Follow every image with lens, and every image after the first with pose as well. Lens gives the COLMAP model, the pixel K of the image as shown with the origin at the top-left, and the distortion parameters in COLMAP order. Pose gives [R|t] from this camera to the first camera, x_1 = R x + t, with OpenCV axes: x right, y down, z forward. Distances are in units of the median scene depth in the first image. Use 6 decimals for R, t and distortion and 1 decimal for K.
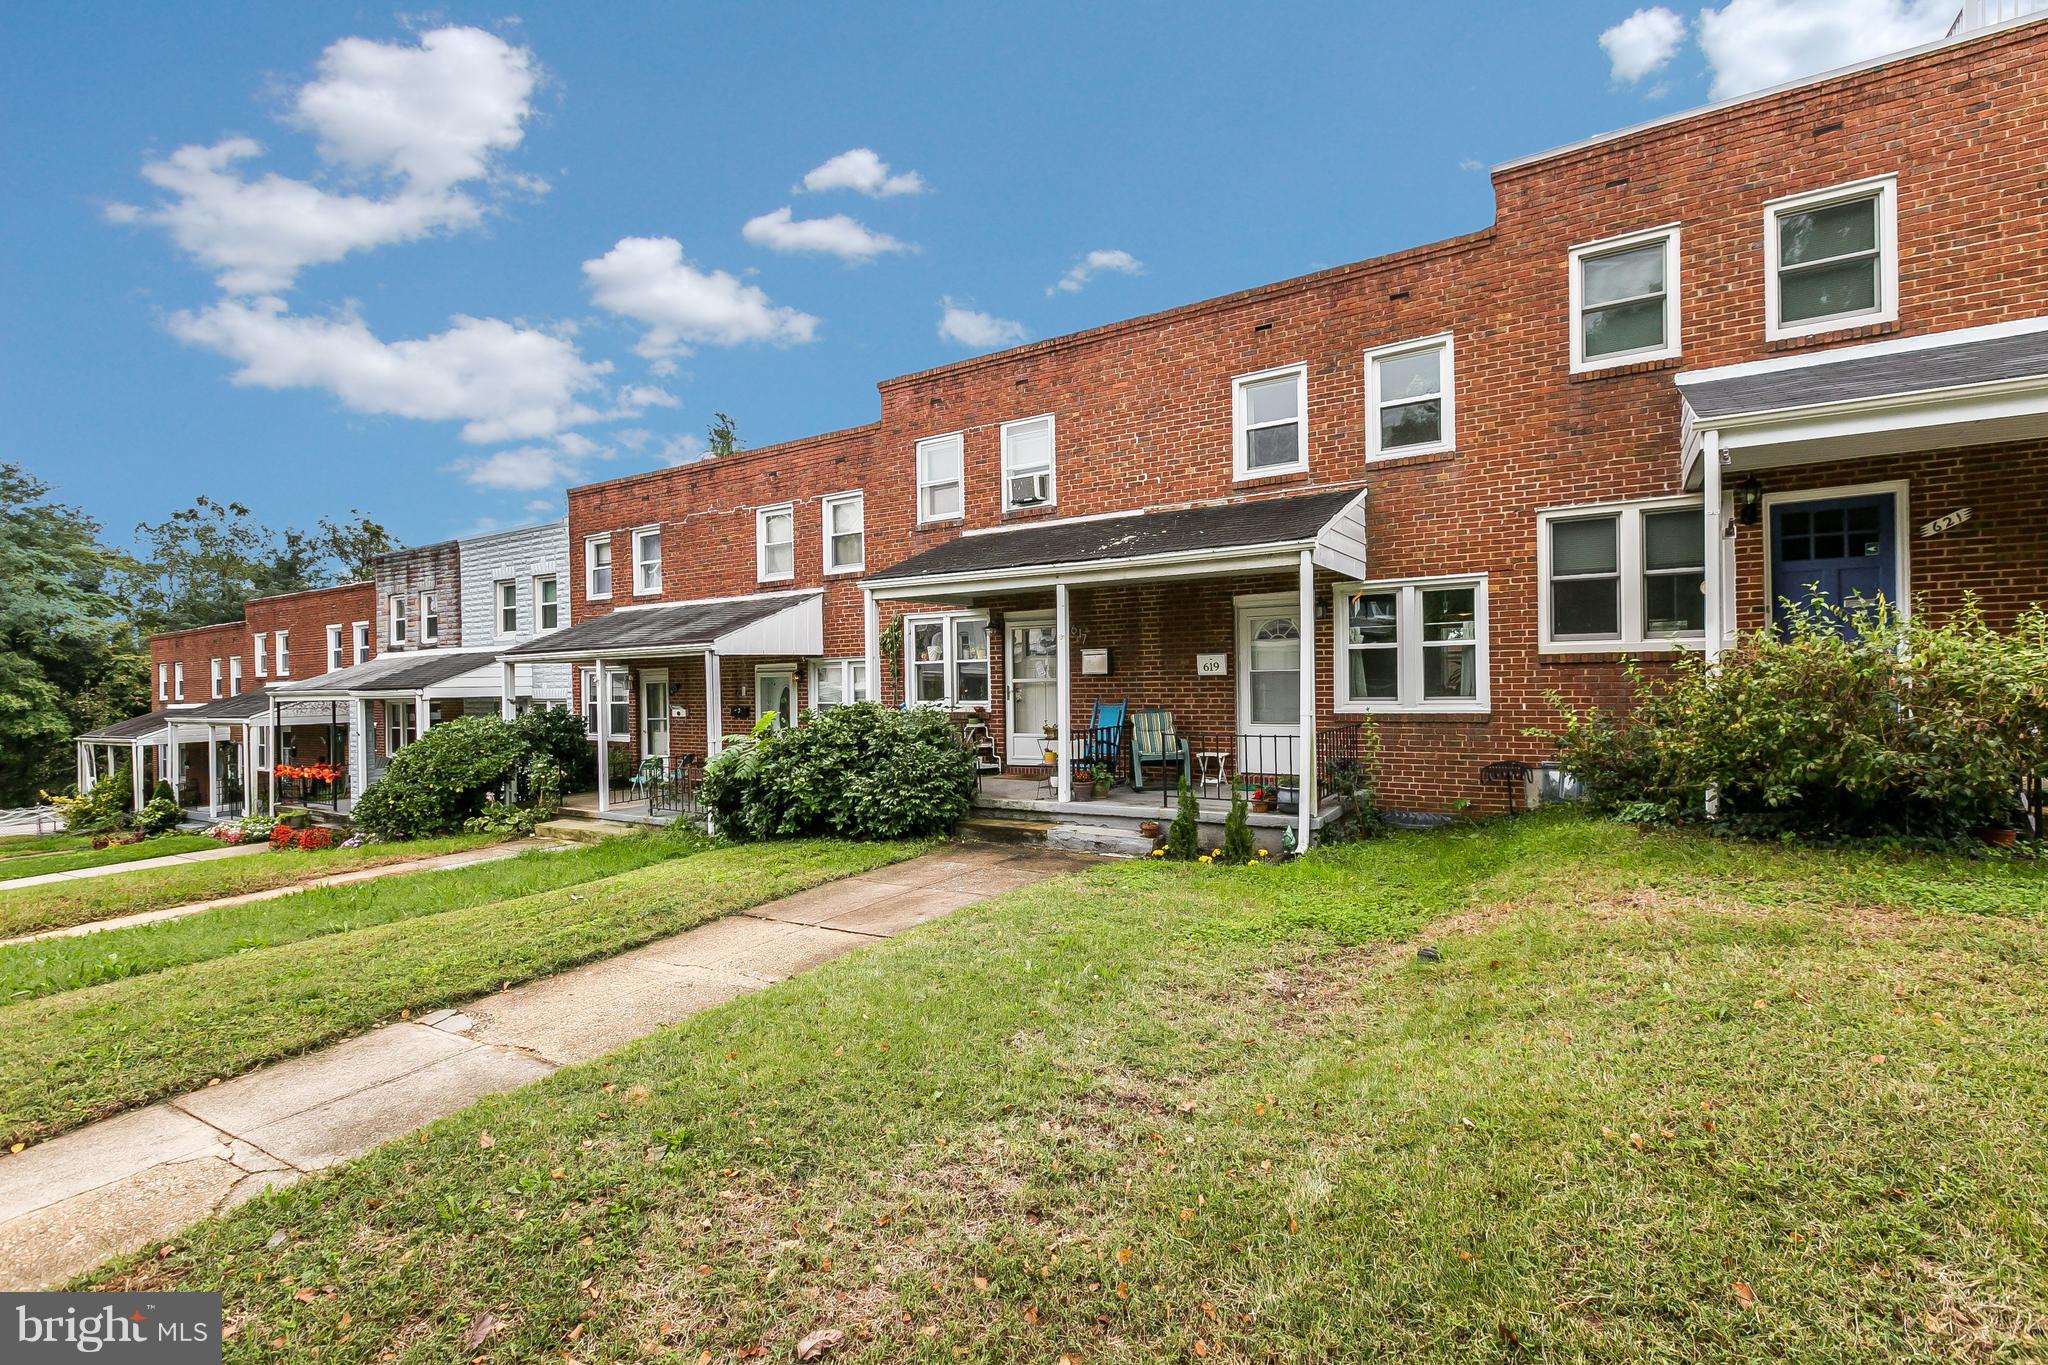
lens RADIAL K [[983.4, 0, 1024.0], [0, 983.4, 687.1], [0, 0, 1]] dist [-0.000399, 0.000483]
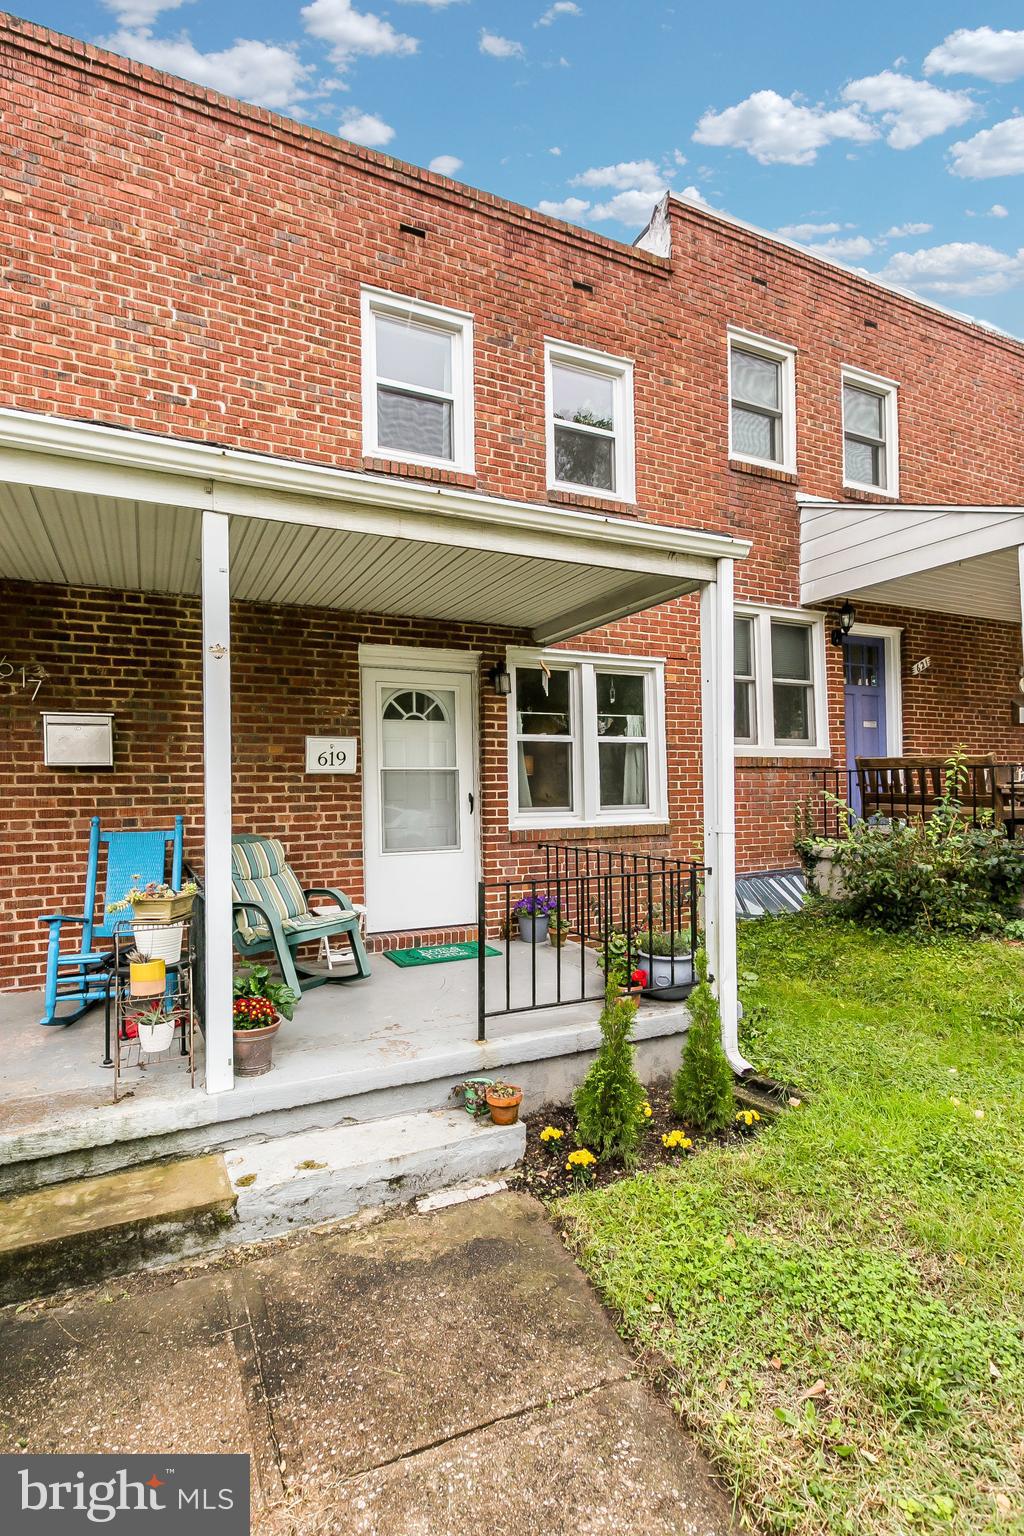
lens RADIAL K [[737.5, 0, 488.6], [0, 737.5, 795.0], [0, 0, 1]] dist [-0.000399, 0.000483]
pose [[0.520101, 0.007285, 0.854074, -0.148267], [0.010116, 0.999841, -0.014689, 0.009223], [-0.854045, 0.016280, 0.519945, 0.766582]]
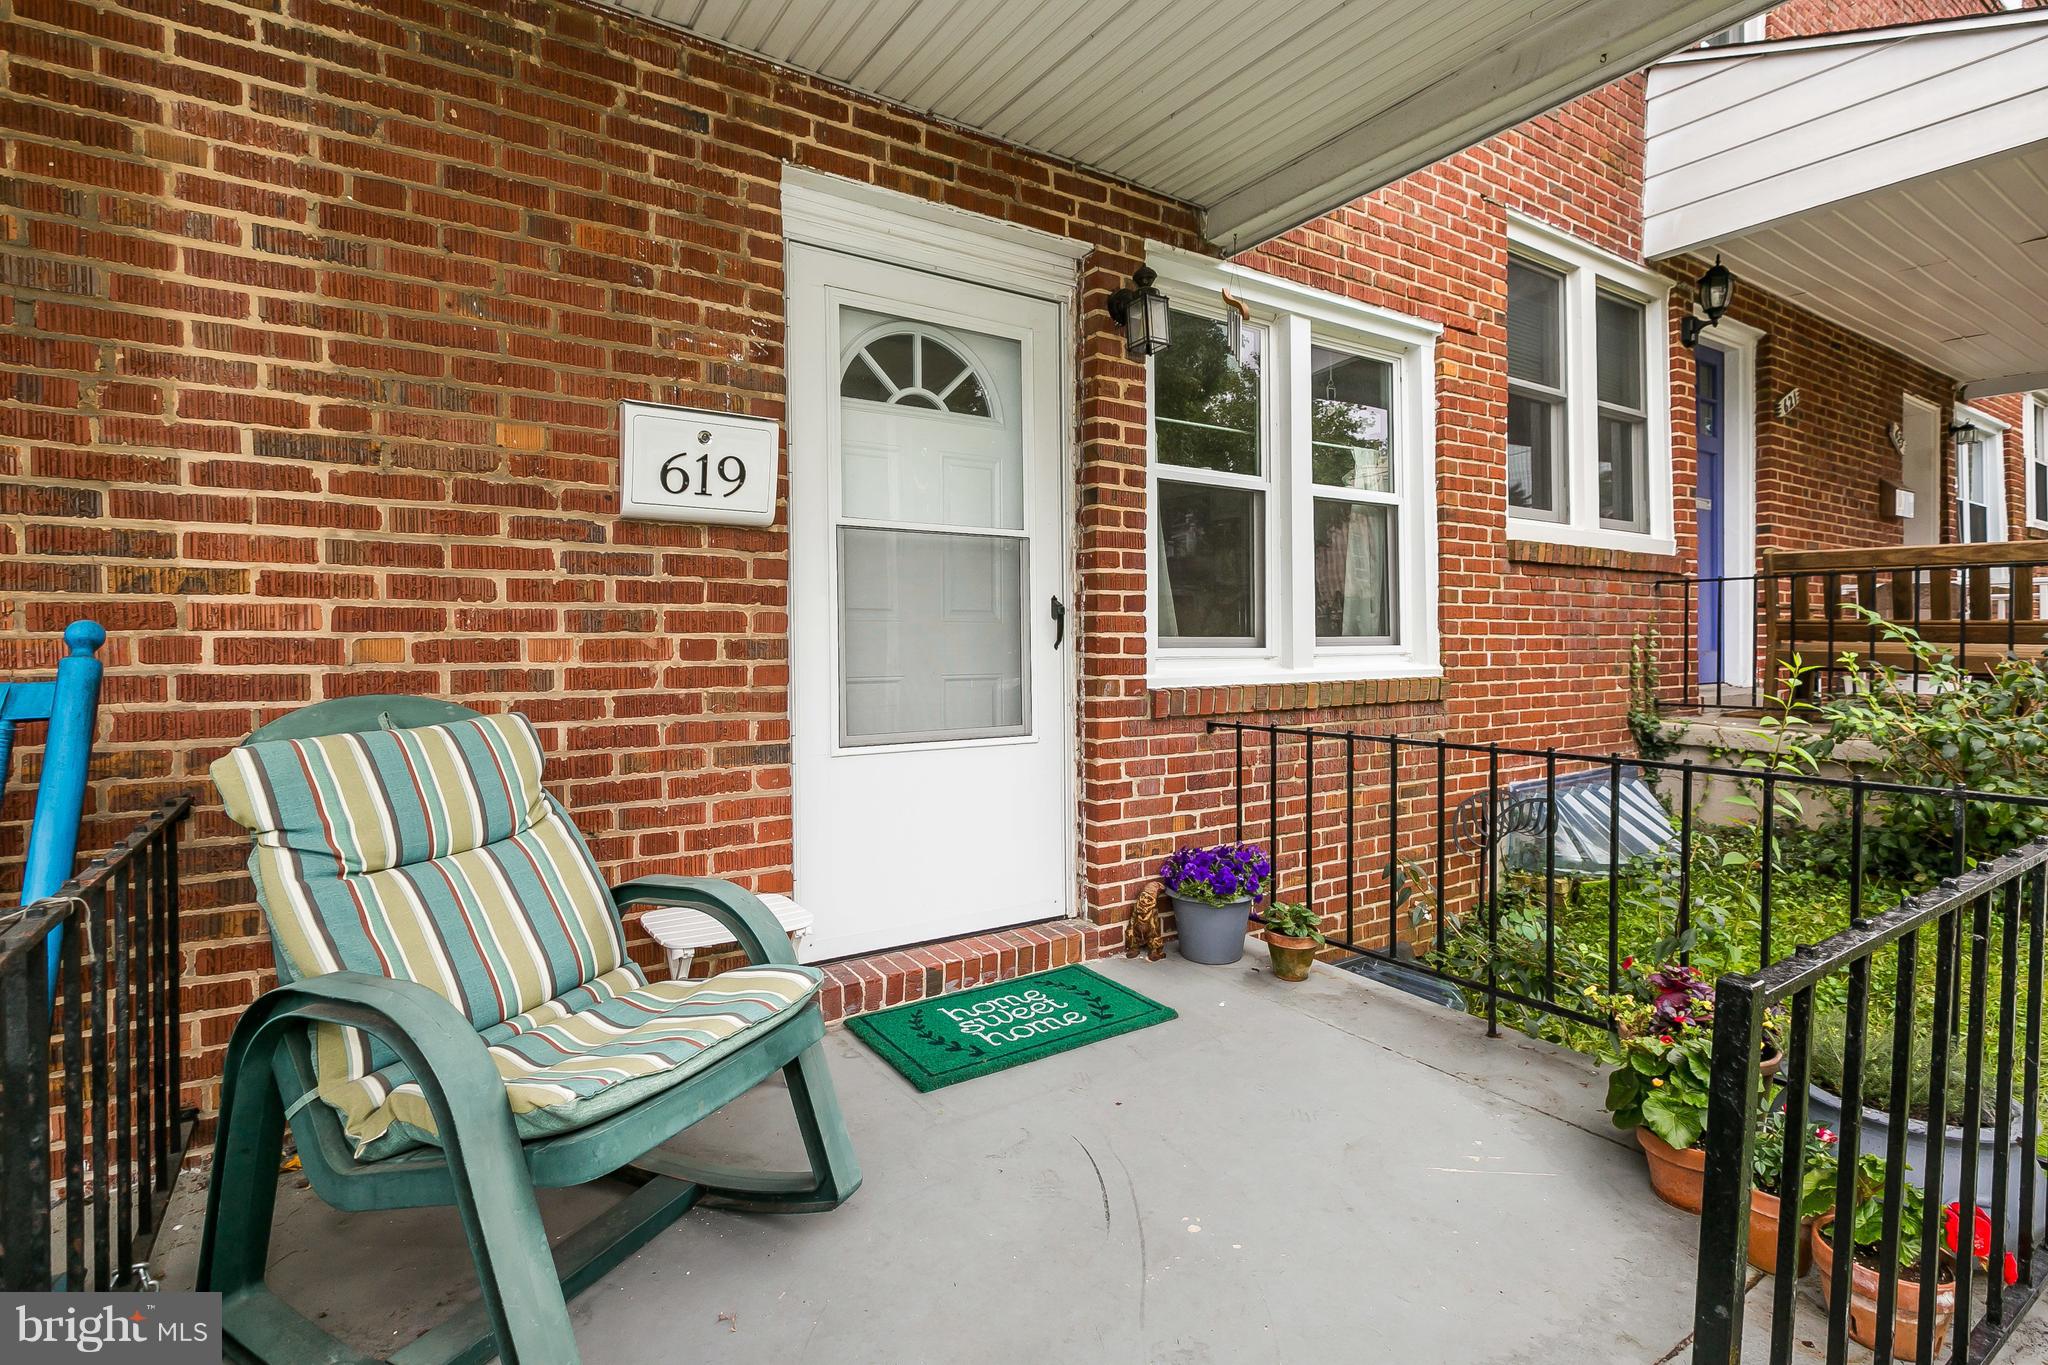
lens RADIAL K [[1043.8, 0, 1110.6], [0, 1043.8, 659.4], [0, 0, 1]] dist [0.011065, 0.000174]
pose [[0.344722, -0.001109, 0.938704, 0.022208], [0.000713, 0.999999, 0.000919, 0.018144], [-0.938705, 0.000353, 0.344722, 0.938538]]
